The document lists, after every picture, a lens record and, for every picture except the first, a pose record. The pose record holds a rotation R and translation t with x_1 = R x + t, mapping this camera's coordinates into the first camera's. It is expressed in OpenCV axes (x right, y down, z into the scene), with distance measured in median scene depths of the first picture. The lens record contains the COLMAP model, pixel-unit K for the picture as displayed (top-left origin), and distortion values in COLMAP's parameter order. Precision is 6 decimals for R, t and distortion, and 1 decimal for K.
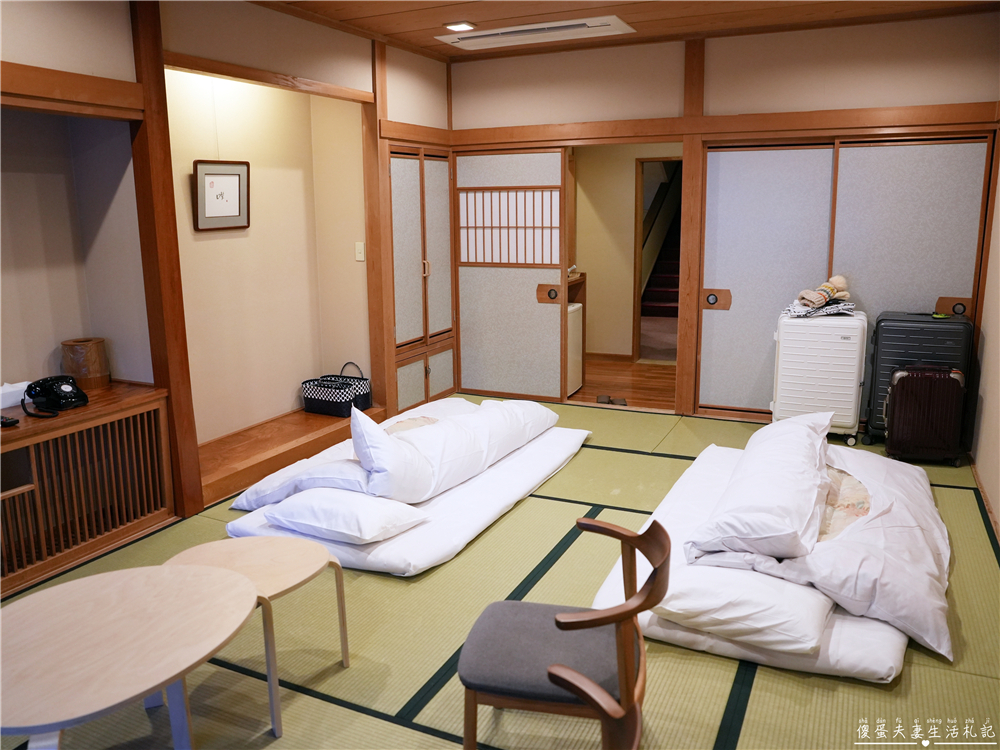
lens RADIAL K [[773.3, 0, 499.1], [0, 773.3, 383.5], [0, 0, 1]] dist [-0.090272, 0.058811]
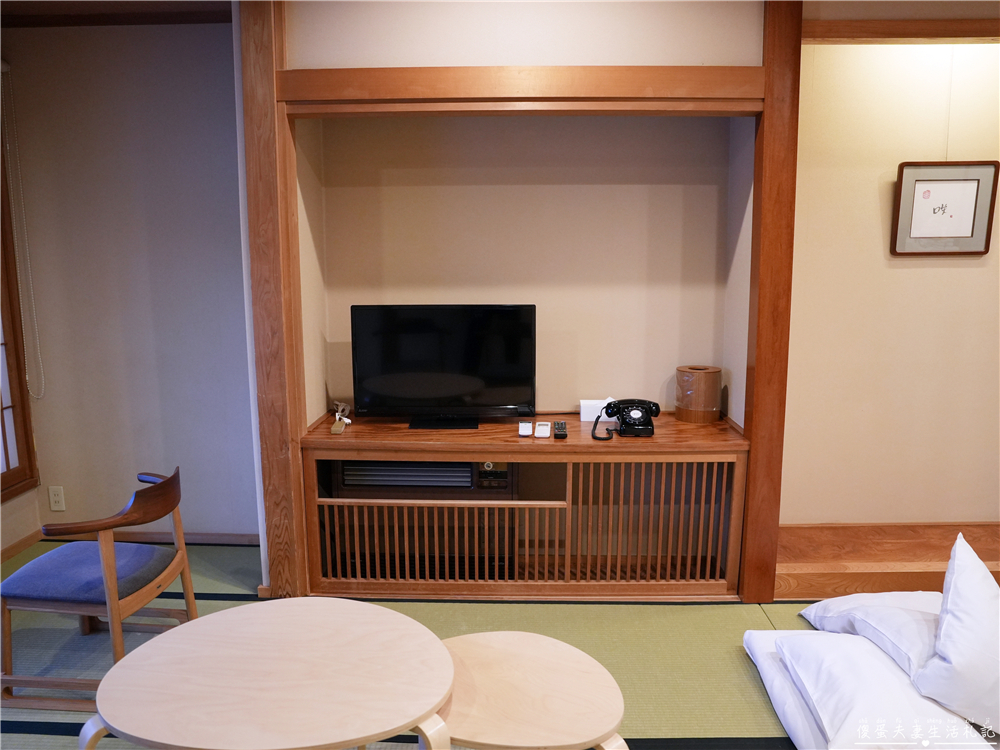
lens RADIAL K [[773.3, 0, 499.1], [0, 773.3, 383.5], [0, 0, 1]] dist [-0.090272, 0.058811]
pose [[0.413764, 0.161144, -0.896009, 0.174345], [-0.202903, 0.975777, 0.081793, -0.066082], [0.887485, 0.147960, 0.436438, 0.398703]]
